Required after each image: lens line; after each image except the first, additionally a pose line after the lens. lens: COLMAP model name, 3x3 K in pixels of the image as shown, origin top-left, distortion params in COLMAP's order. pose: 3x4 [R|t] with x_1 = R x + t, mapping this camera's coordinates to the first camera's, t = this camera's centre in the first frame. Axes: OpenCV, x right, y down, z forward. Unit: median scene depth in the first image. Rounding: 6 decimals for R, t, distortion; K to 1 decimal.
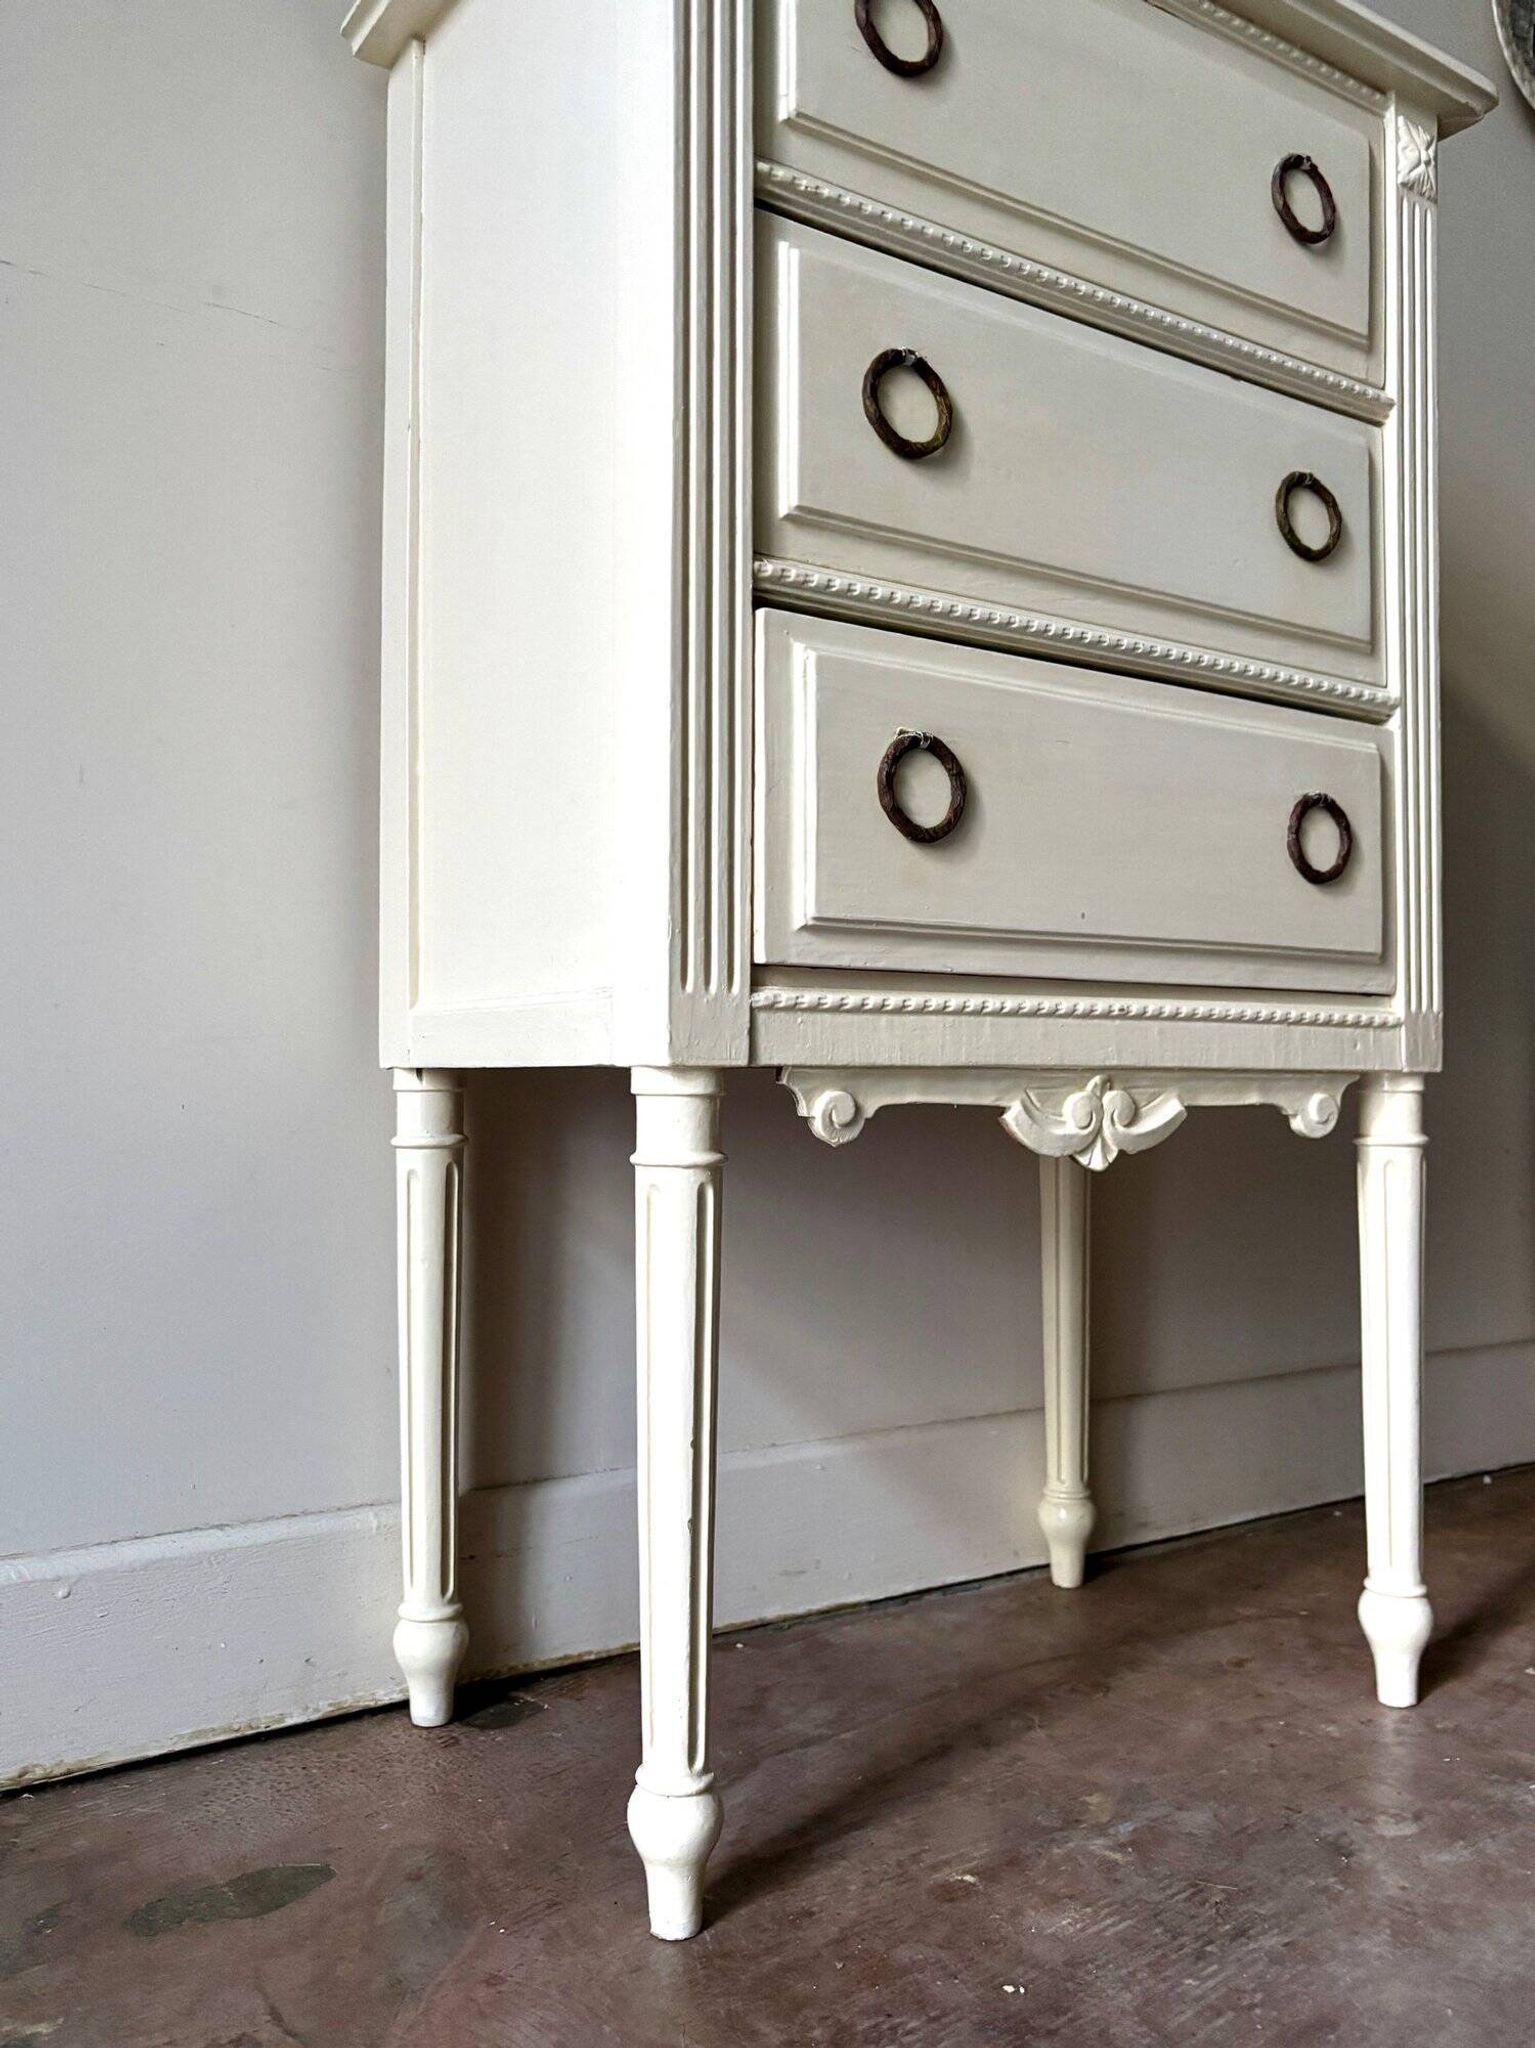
lens RADIAL K [[1645.1, 0, 767.5], [0, 1645.1, 1024.0], [0, 0, 1]] dist [0.019997, -0.003161]
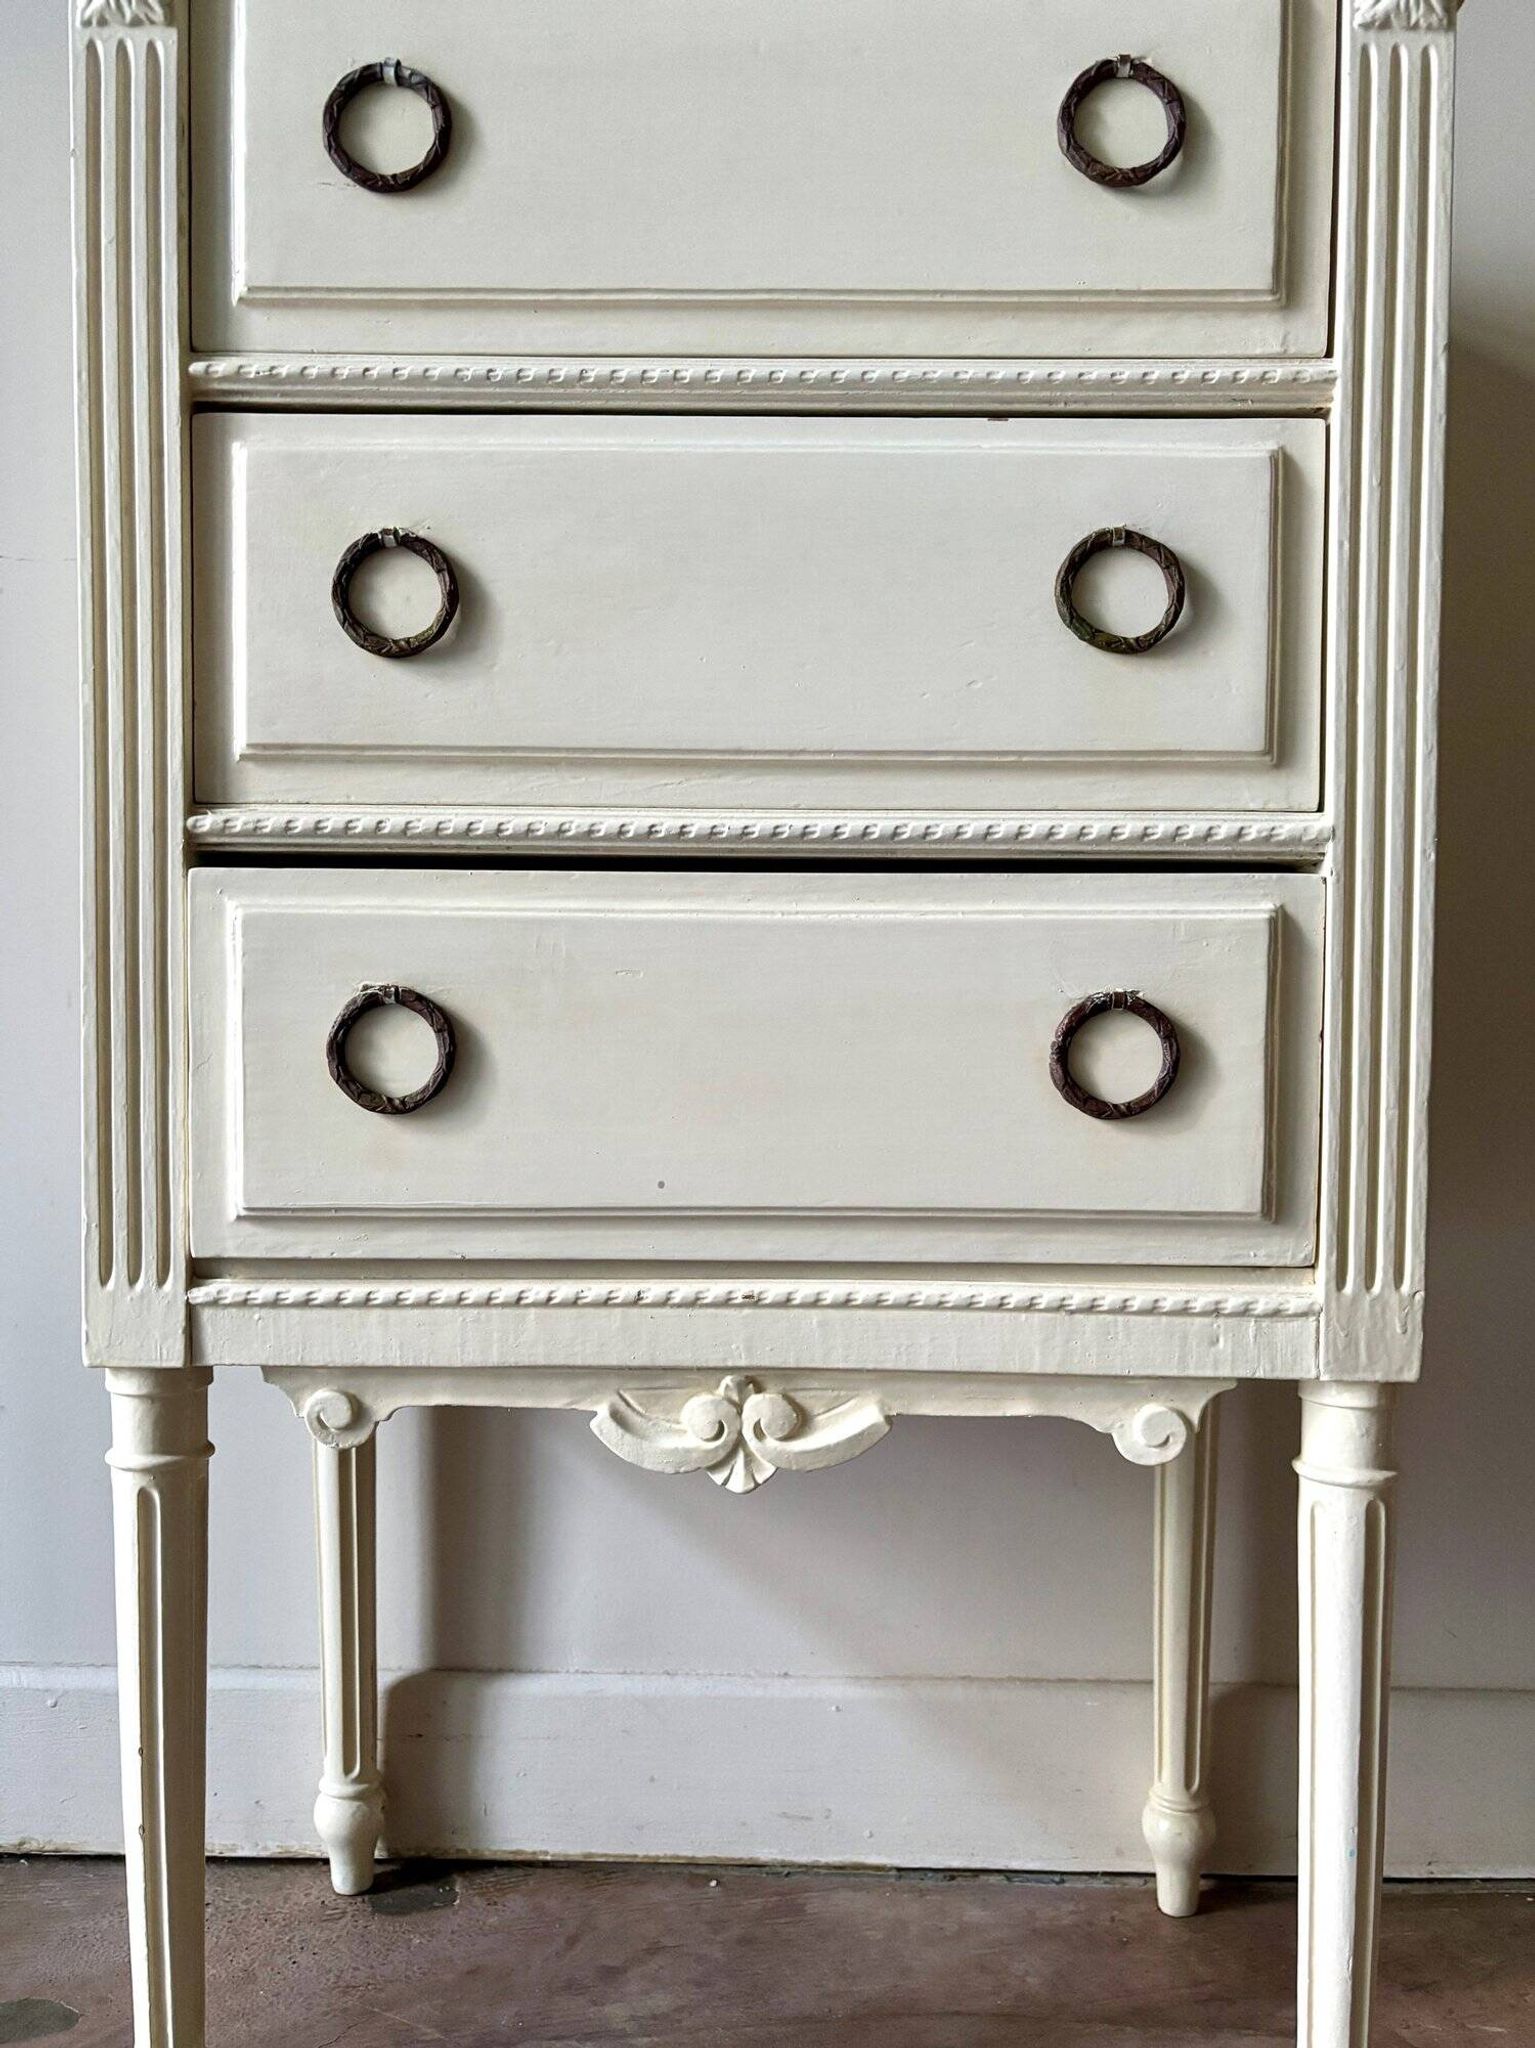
lens RADIAL K [[1602.2, 0, 777.5], [0, 1602.2, 1115.6], [0, 0, 1]] dist [0.015224, -0.016795]
pose [[0.824646, 0.024880, -0.565102, 0.655948], [0.012298, 0.998007, 0.061886, -0.142642], [0.565516, -0.057984, 0.822696, 0.380398]]
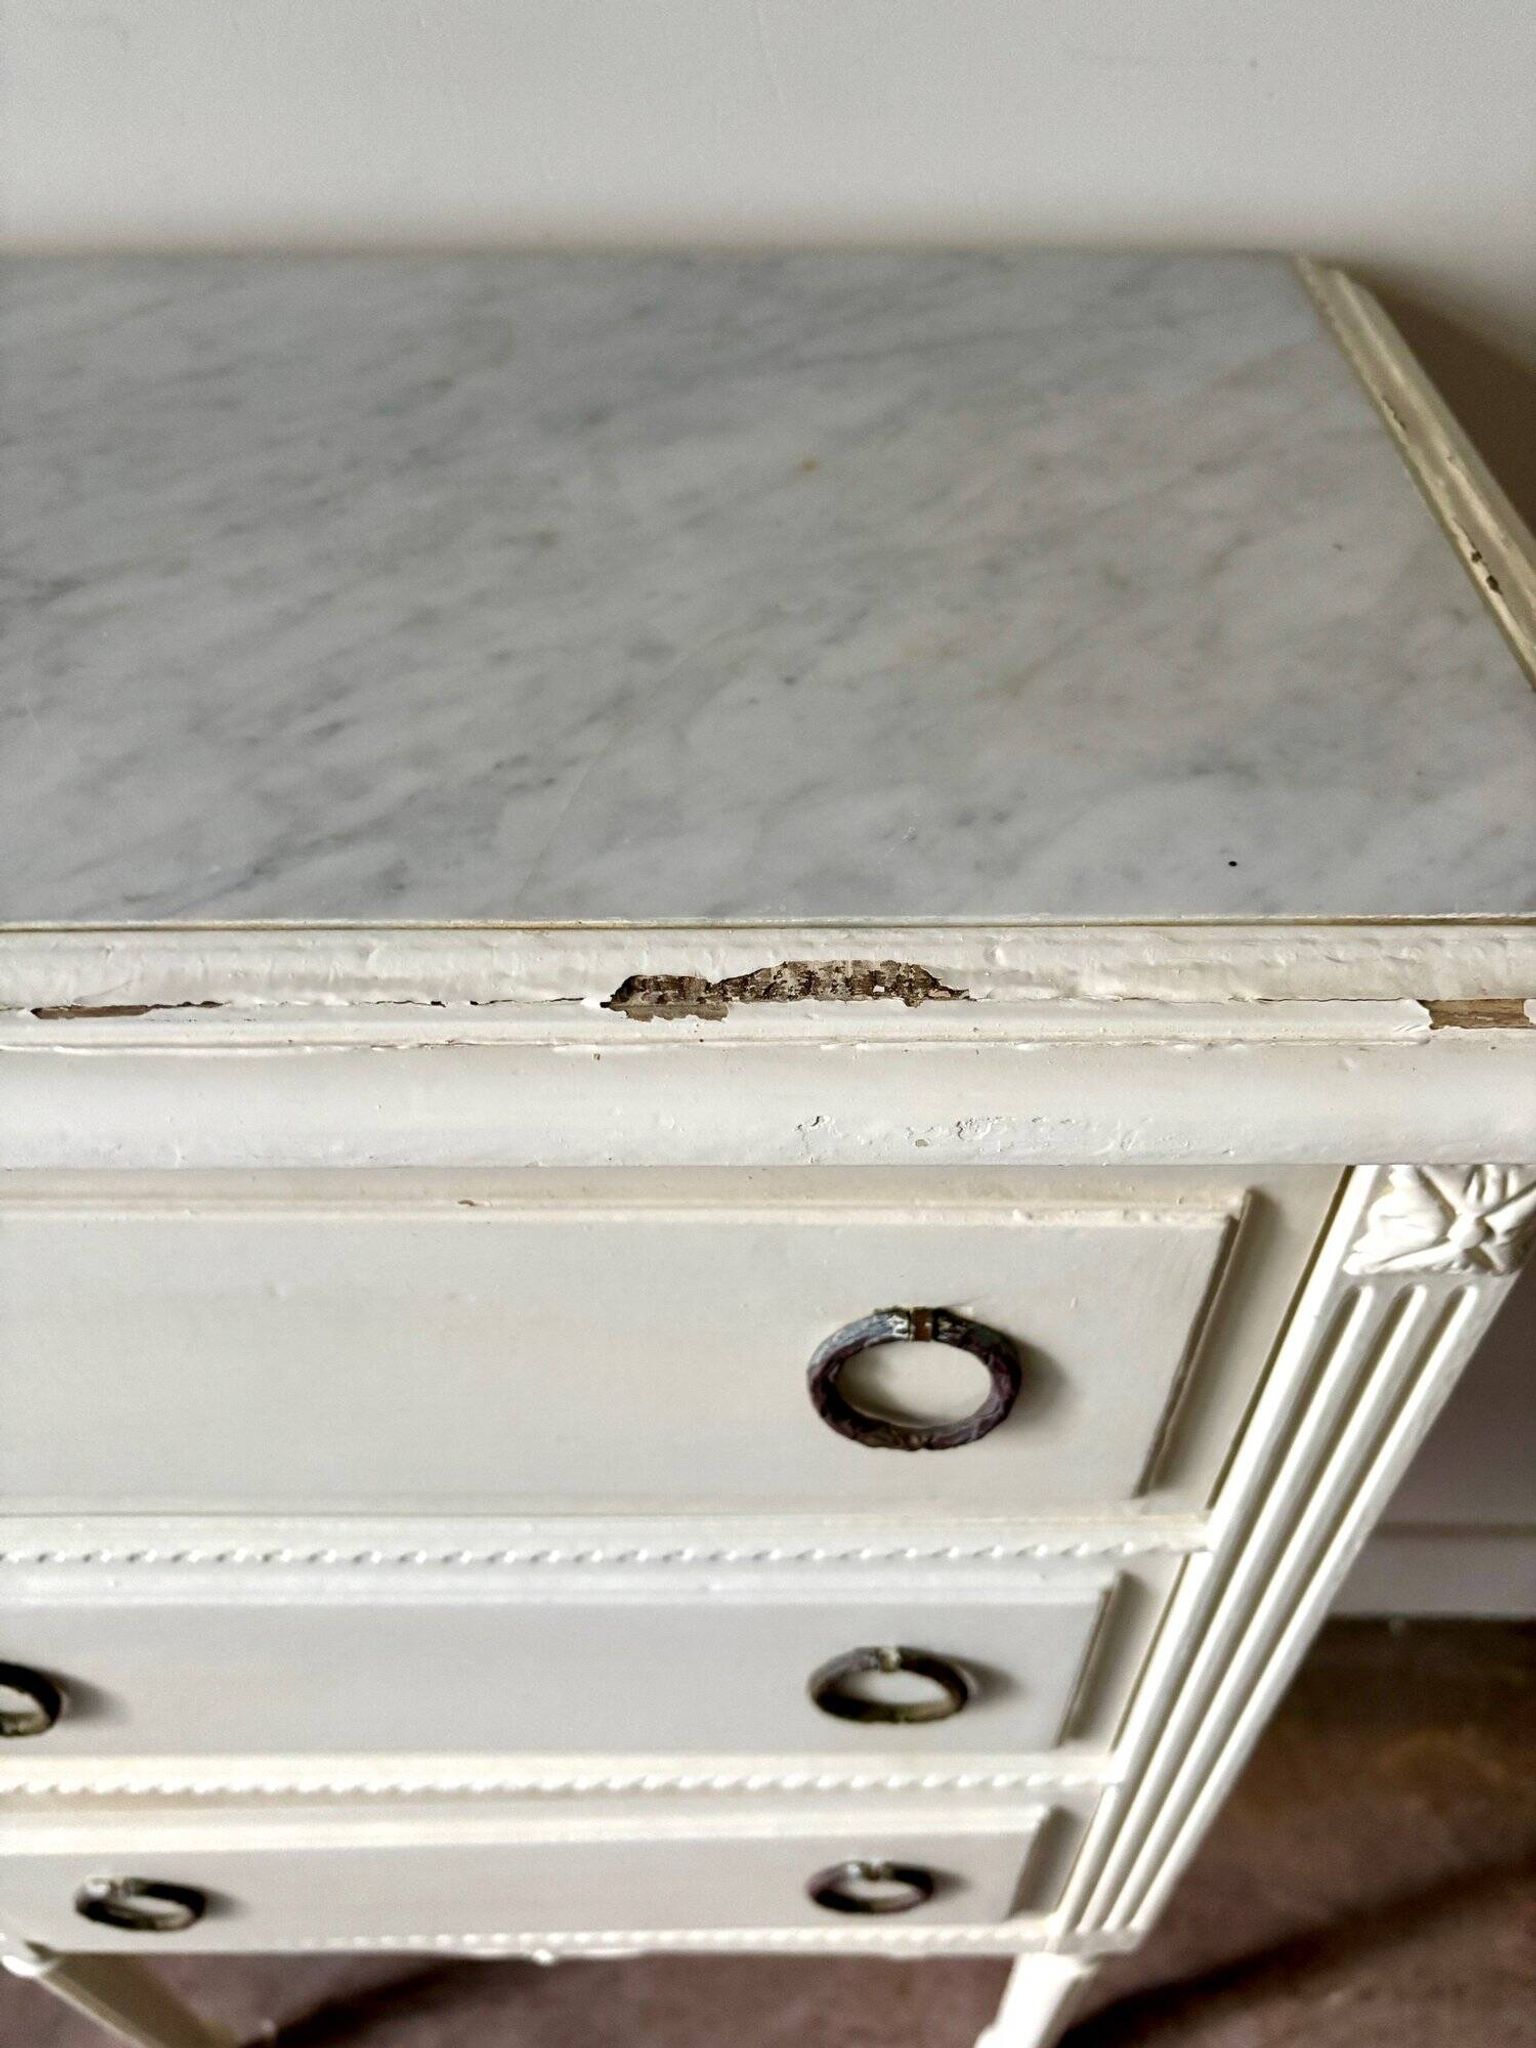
lens RADIAL K [[1594.4, 0, 768.0], [0, 1594.4, 1024.0], [0, 0, 1]] dist [0.016171, -0.041441]
pose [[0.833796, 0.389360, -0.391387, 0.456681], [0.027943, 0.678268, 0.734283, -0.937694], [0.551365, -0.623179, 0.554657, 0.901035]]
